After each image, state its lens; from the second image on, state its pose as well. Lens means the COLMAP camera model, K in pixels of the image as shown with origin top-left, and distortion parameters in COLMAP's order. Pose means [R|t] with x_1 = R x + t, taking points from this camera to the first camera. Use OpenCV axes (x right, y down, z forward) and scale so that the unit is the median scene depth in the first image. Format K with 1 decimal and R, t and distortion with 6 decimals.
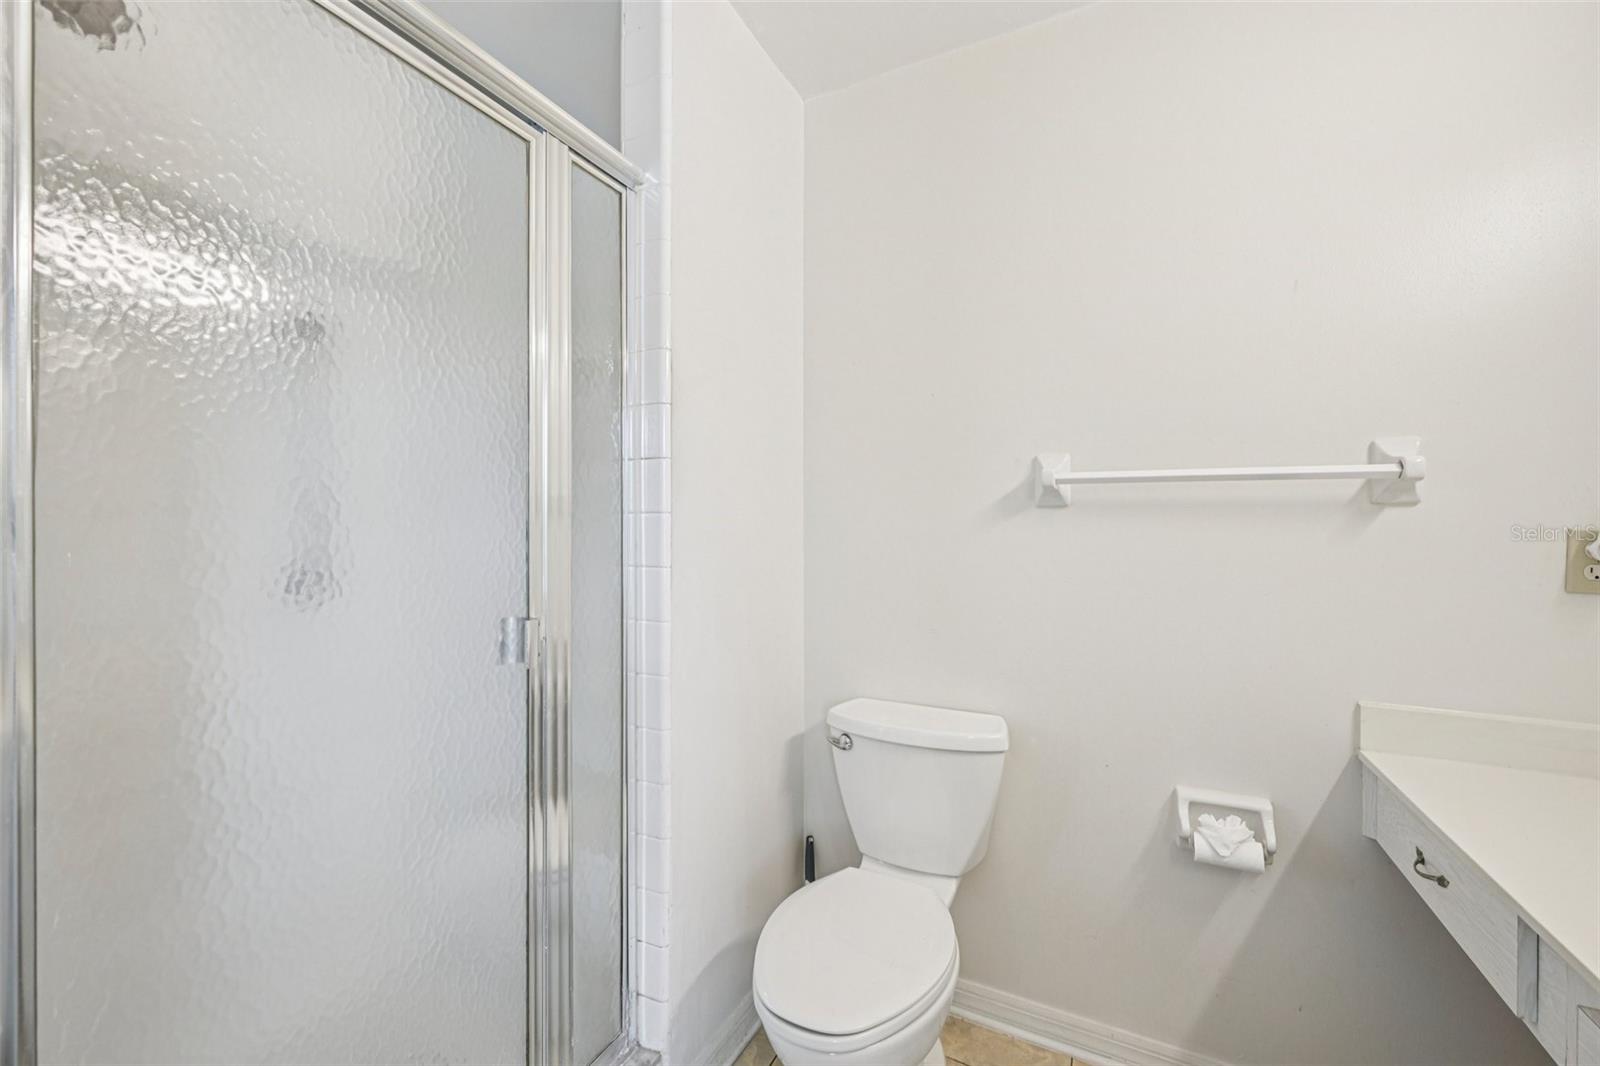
lens RADIAL K [[635.7, 0, 801.2], [0, 635.7, 531.1], [0, 0, 1]] dist [0.001579, 0.000224]
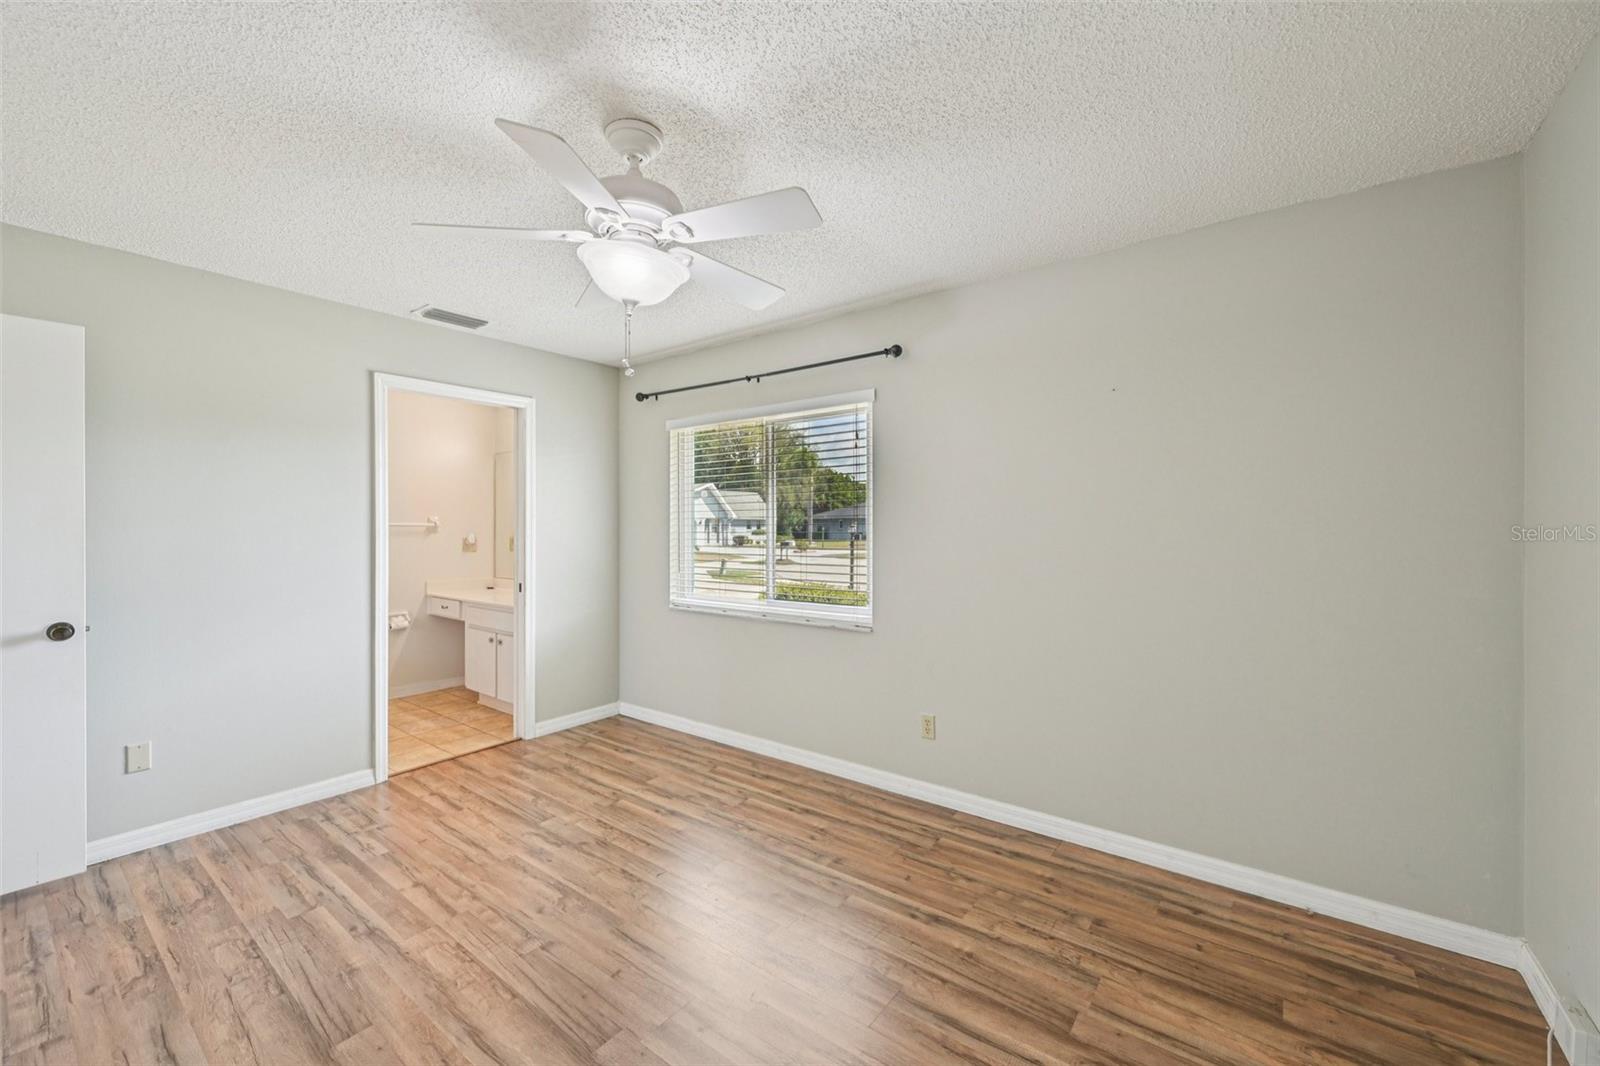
lens RADIAL K [[635.7, 0, 797.4], [0, 635.7, 529.0], [0, 0, 1]] dist [0.001579, 0.000224]
pose [[0.192129, -0.004171, 0.981361, -2.493860], [0.022522, 0.999746, -0.000160, -0.010745], [-0.981111, 0.022133, 0.192174, -1.985228]]
